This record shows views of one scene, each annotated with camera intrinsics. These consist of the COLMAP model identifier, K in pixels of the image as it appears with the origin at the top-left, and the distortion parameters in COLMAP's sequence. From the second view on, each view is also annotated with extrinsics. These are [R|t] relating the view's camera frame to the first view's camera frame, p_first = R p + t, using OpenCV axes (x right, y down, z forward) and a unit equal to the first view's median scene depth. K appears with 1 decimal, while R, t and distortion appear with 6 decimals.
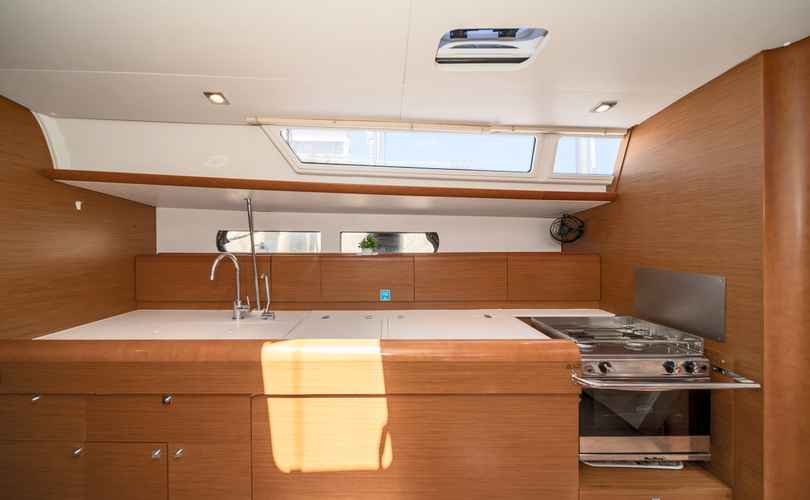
lens RADIAL K [[315.6, 0, 405.0], [0, 315.6, 250.0], [0, 0, 1]] dist [0.001293, 0.000105]
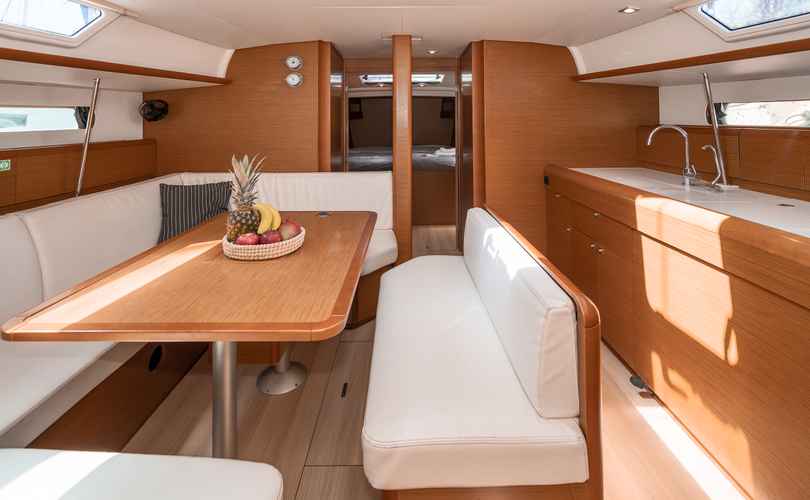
lens RADIAL K [[390.1, 0, 404.1], [0, 390.1, 114.1], [0, 0, 1]] dist [0.002231, 0.000325]
pose [[-0.007228, -0.019834, -0.999777, 0.842316], [-0.022396, 0.999556, -0.019668, 0.022107], [0.999723, 0.022249, -0.007669, 0.027895]]
